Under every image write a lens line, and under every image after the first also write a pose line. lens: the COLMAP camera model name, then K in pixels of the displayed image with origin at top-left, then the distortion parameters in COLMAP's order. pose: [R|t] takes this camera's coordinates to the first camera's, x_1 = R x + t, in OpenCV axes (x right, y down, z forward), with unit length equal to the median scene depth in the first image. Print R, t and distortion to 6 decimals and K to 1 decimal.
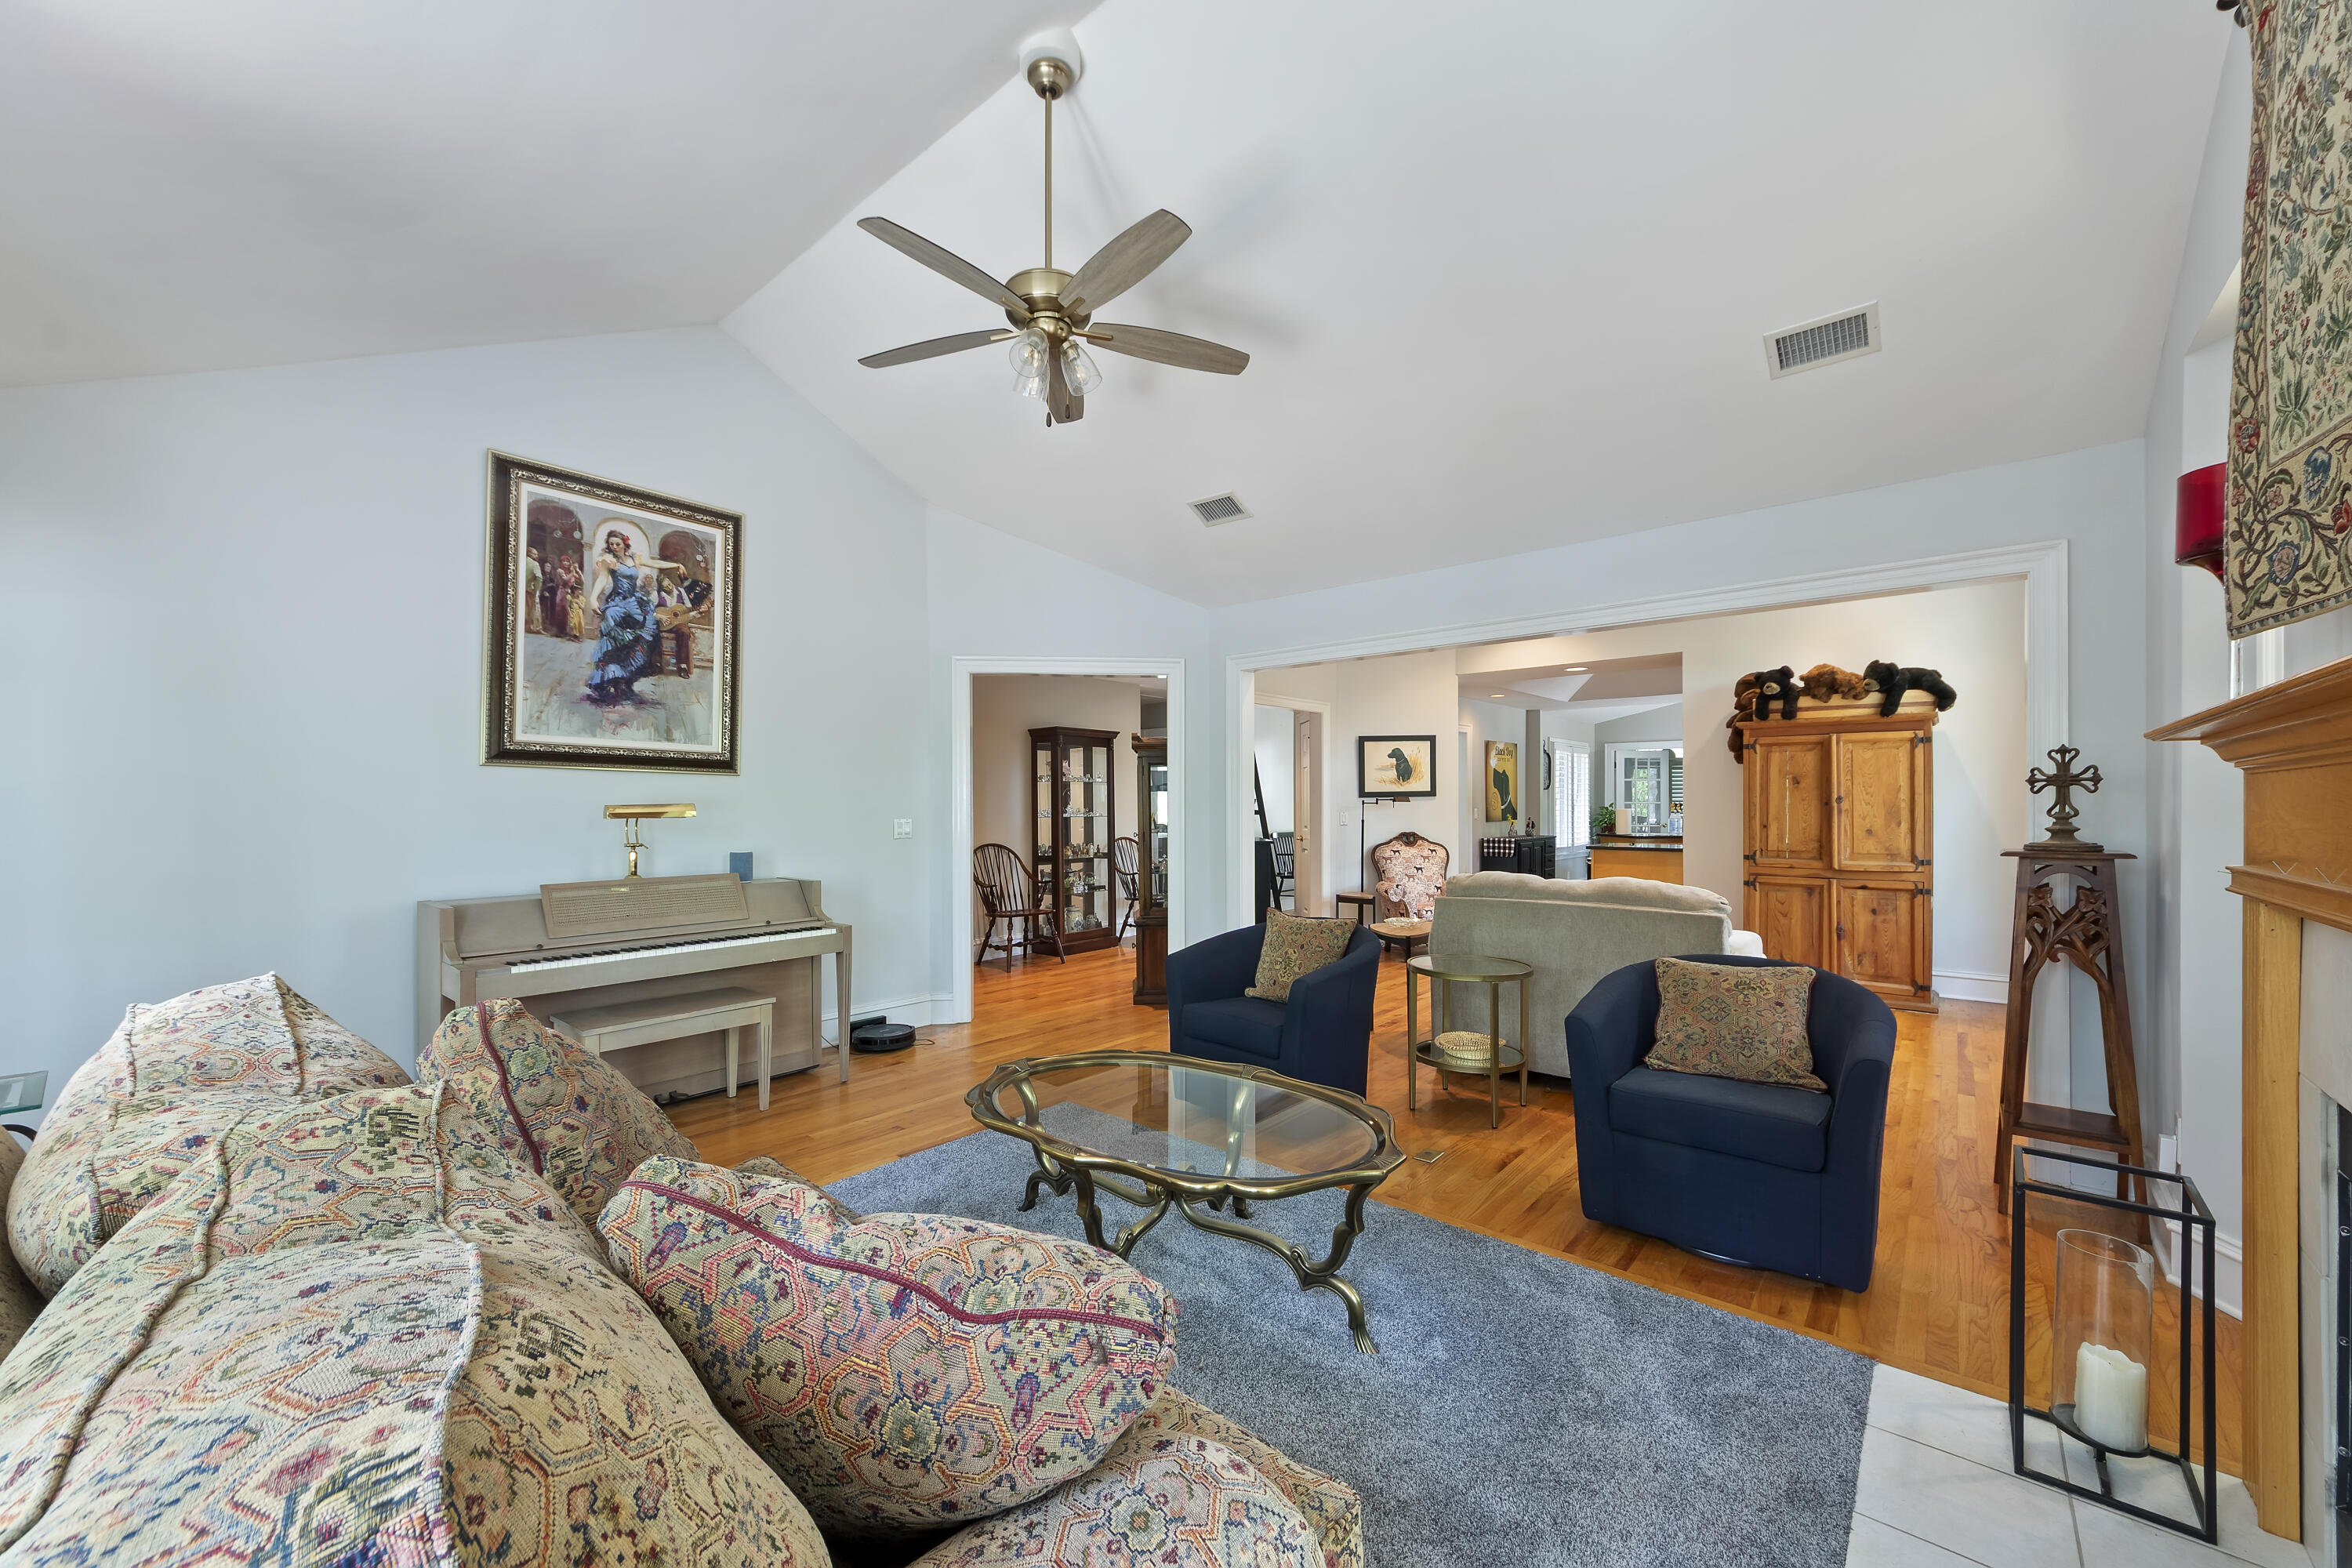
lens RADIAL K [[894.5, 0, 1183.1], [0, 894.5, 796.5], [0, 0, 1]] dist [-0.000230, -0.000010]
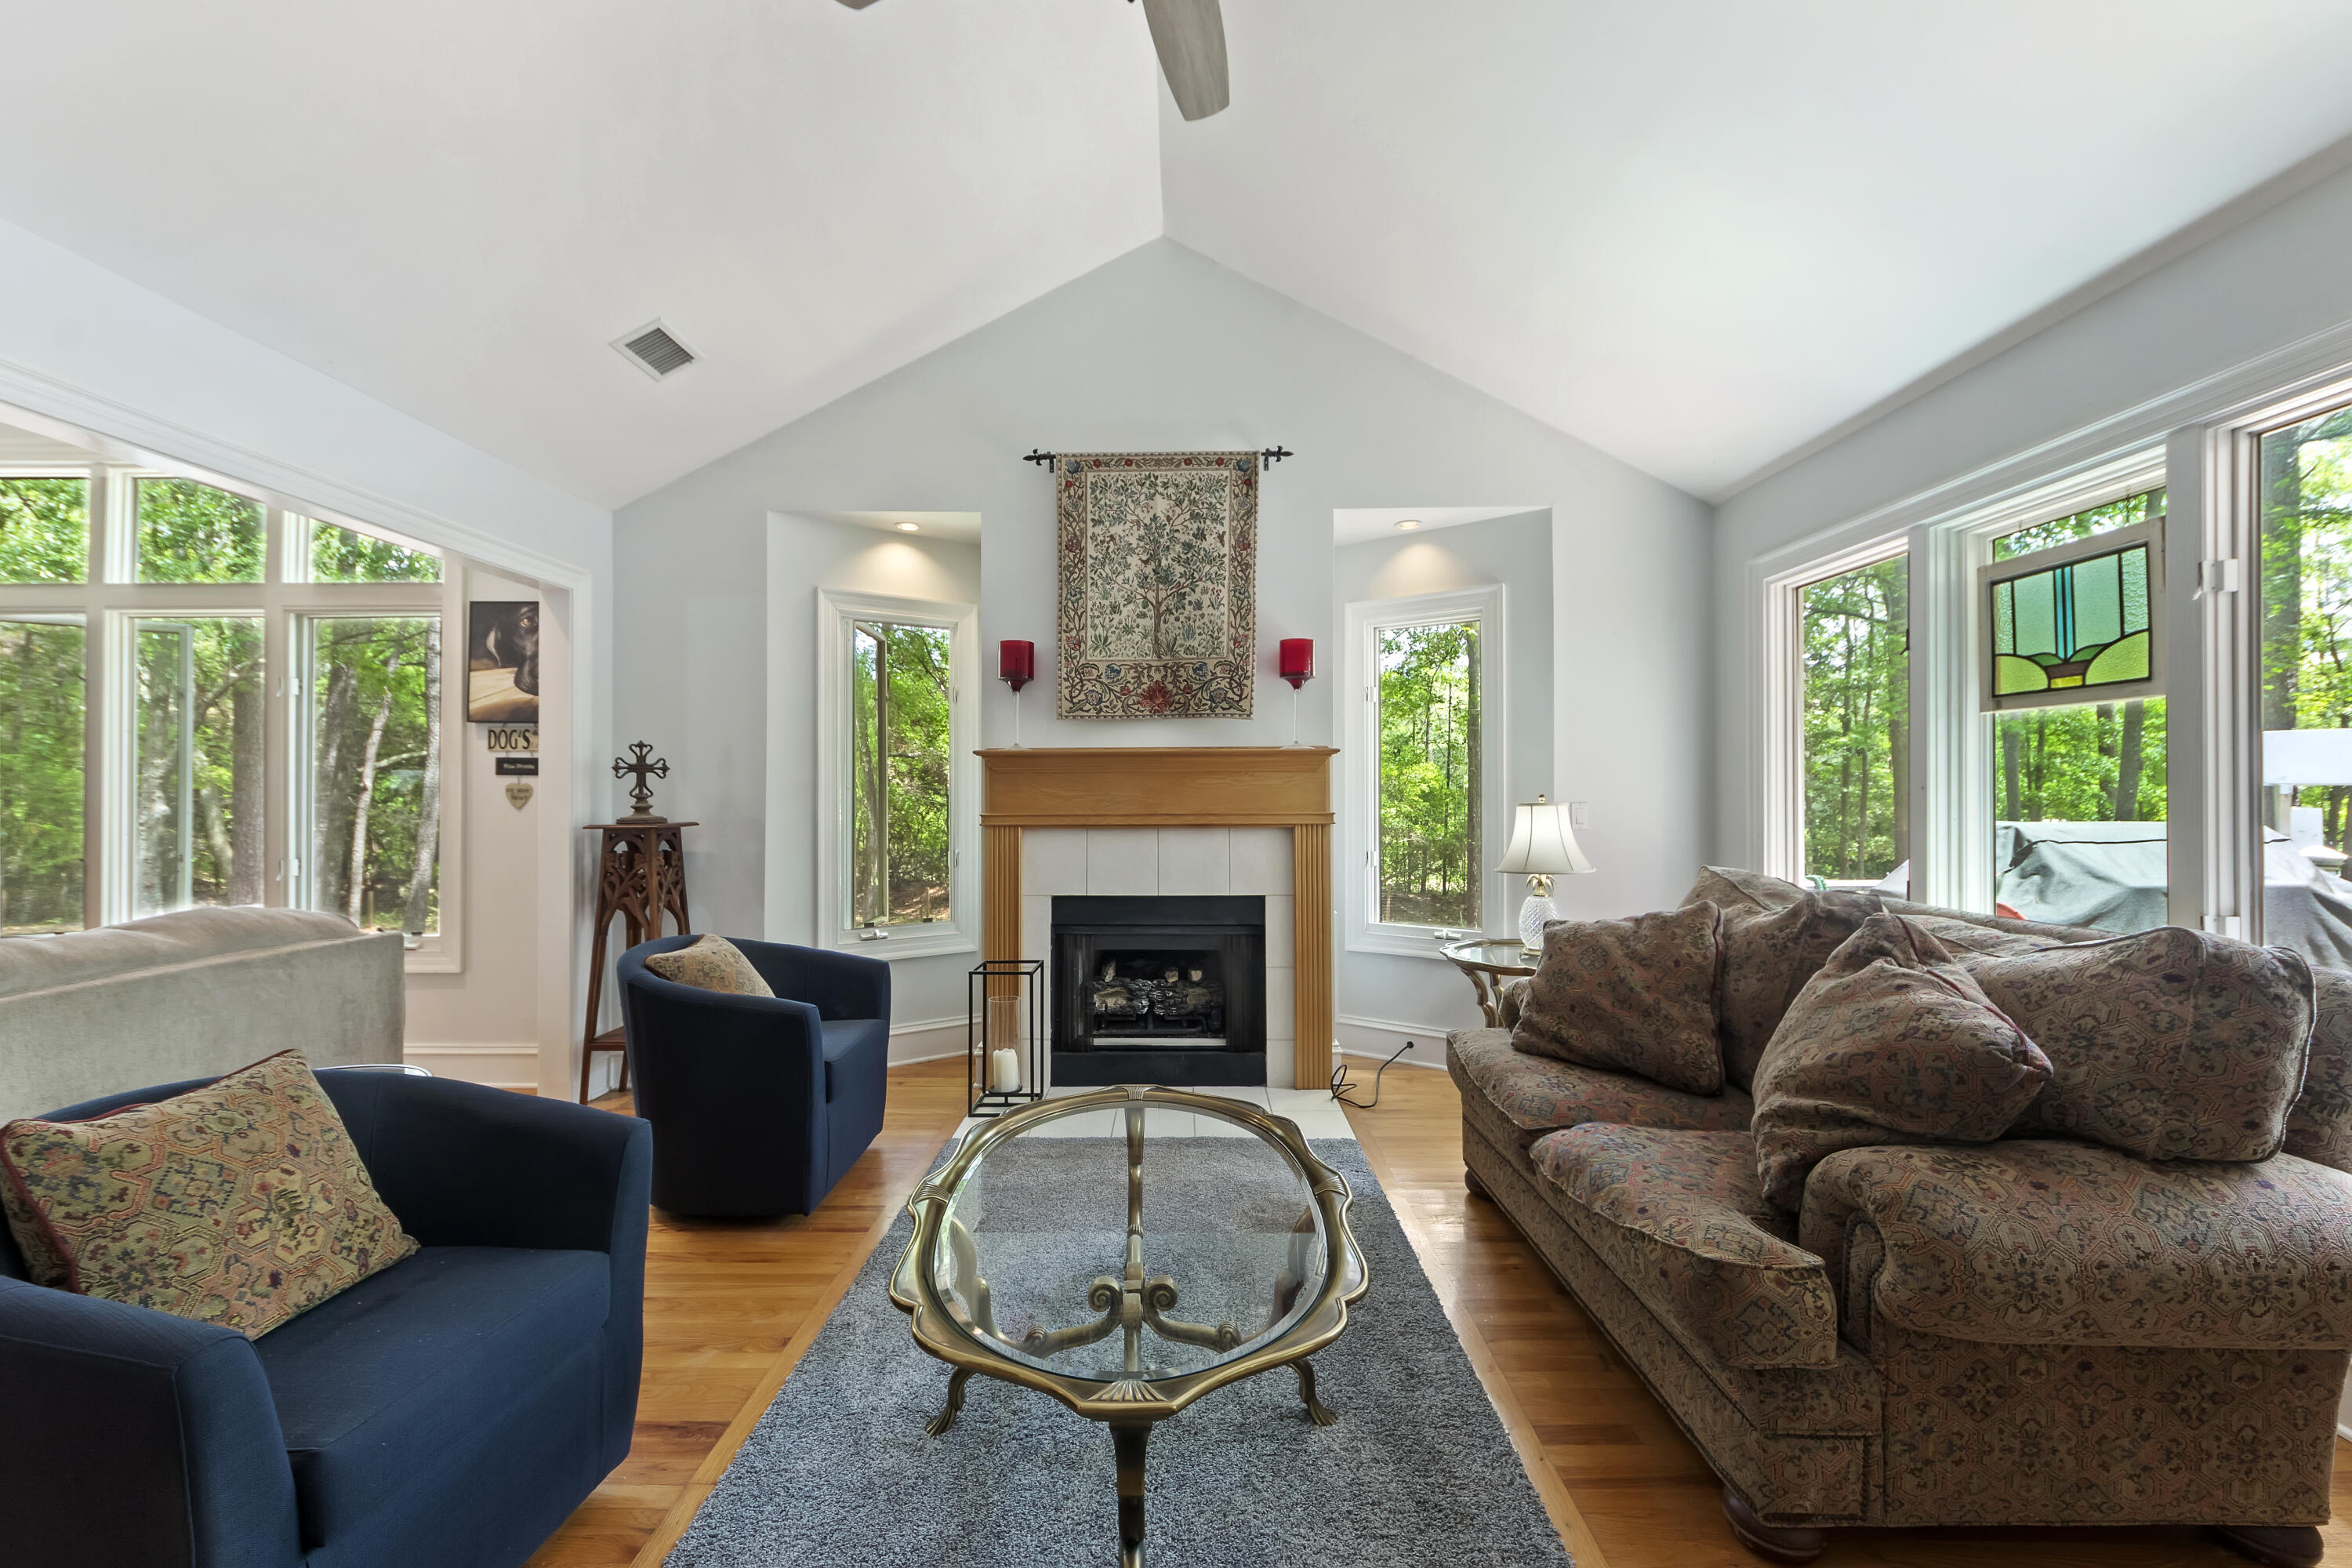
lens RADIAL K [[894.5, 0, 1180.9], [0, 894.5, 791.2], [0, 0, 1]] dist [-0.000230, -0.000010]
pose [[-0.645347, 0.006515, 0.763862, -0.507087], [-0.002429, 0.999941, -0.010580, 0.026358], [-0.763886, -0.008683, -0.645293, 1.237678]]
